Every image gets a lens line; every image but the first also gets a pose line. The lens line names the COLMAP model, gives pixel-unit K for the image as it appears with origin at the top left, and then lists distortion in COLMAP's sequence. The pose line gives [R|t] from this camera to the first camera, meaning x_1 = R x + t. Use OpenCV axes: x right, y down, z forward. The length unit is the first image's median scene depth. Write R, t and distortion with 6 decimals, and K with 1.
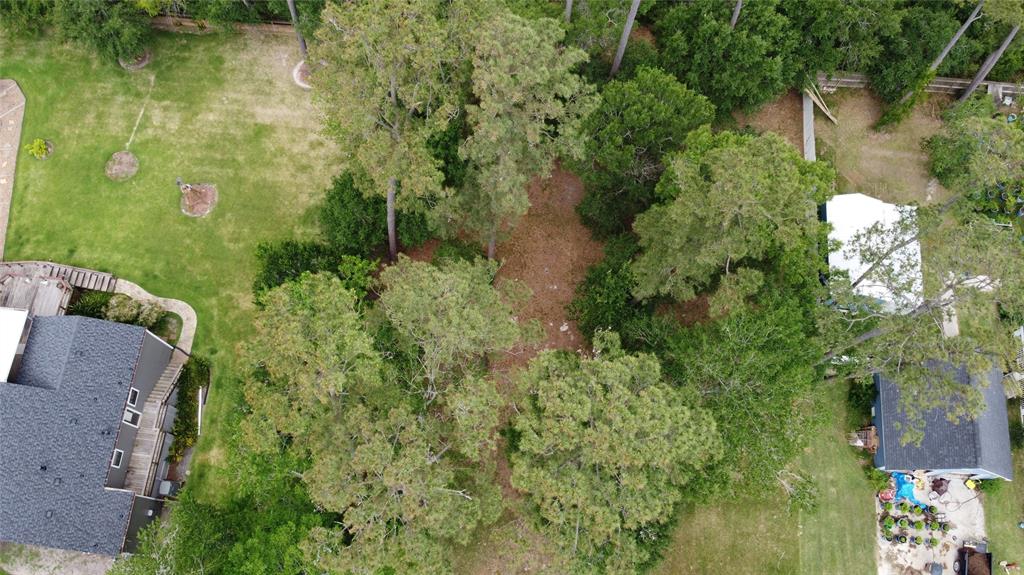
lens RADIAL K [[795.6, 0, 512.0], [0, 795.6, 287.5], [0, 0, 1]] dist [0.052156, -0.176653]
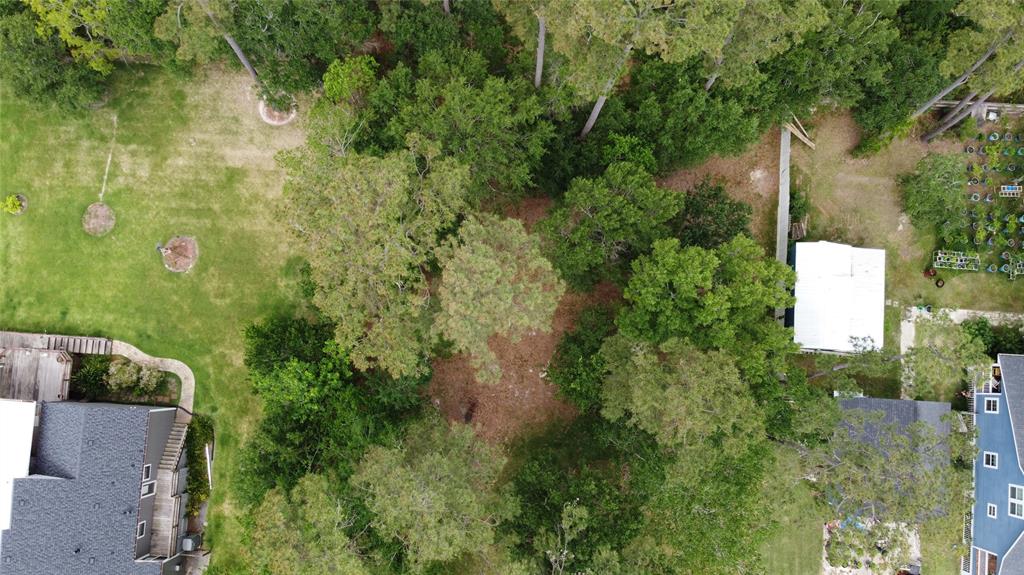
lens RADIAL K [[795.6, 0, 512.0], [0, 795.6, 287.5], [0, 0, 1]] dist [0.052156, -0.176653]
pose [[0.999378, -0.035075, 0.003751, 0.023156], [0.033055, 0.968305, 0.247572, -0.304216], [-0.012316, -0.247294, 0.968862, 0.003021]]
